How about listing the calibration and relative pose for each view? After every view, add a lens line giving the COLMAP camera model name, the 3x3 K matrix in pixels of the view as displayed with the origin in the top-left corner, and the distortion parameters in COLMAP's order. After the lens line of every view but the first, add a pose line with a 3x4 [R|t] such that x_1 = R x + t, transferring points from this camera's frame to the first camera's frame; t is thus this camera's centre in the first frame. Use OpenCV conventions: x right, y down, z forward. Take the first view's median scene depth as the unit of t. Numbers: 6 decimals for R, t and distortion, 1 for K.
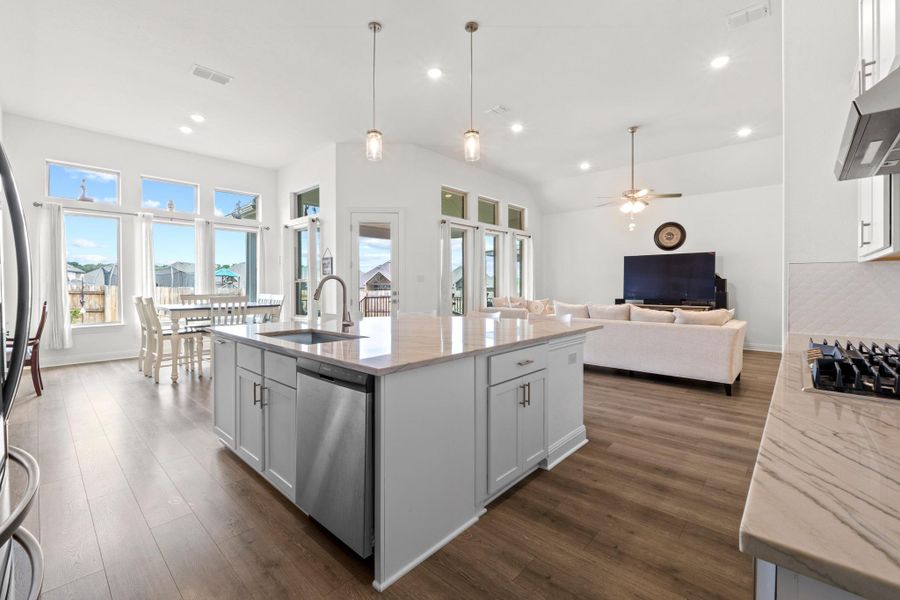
lens RADIAL K [[386.7, 0, 451.8], [0, 386.7, 289.2], [0, 0, 1]] dist [-0.002152, -0.000243]
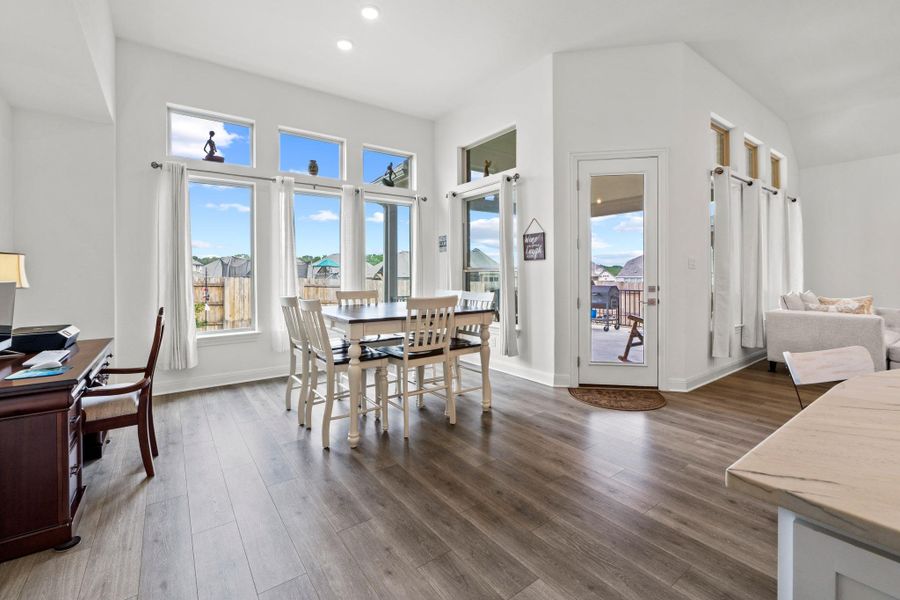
lens RADIAL K [[388.5, 0, 450.6], [0, 388.5, 273.5], [0, 0, 1]] dist [0.000796, -0.000008]
pose [[0.981642, -0.007465, -0.190589, -0.328835], [0.004982, 0.999896, -0.013508, -0.006295], [0.190670, 0.012311, 0.981577, 0.325104]]
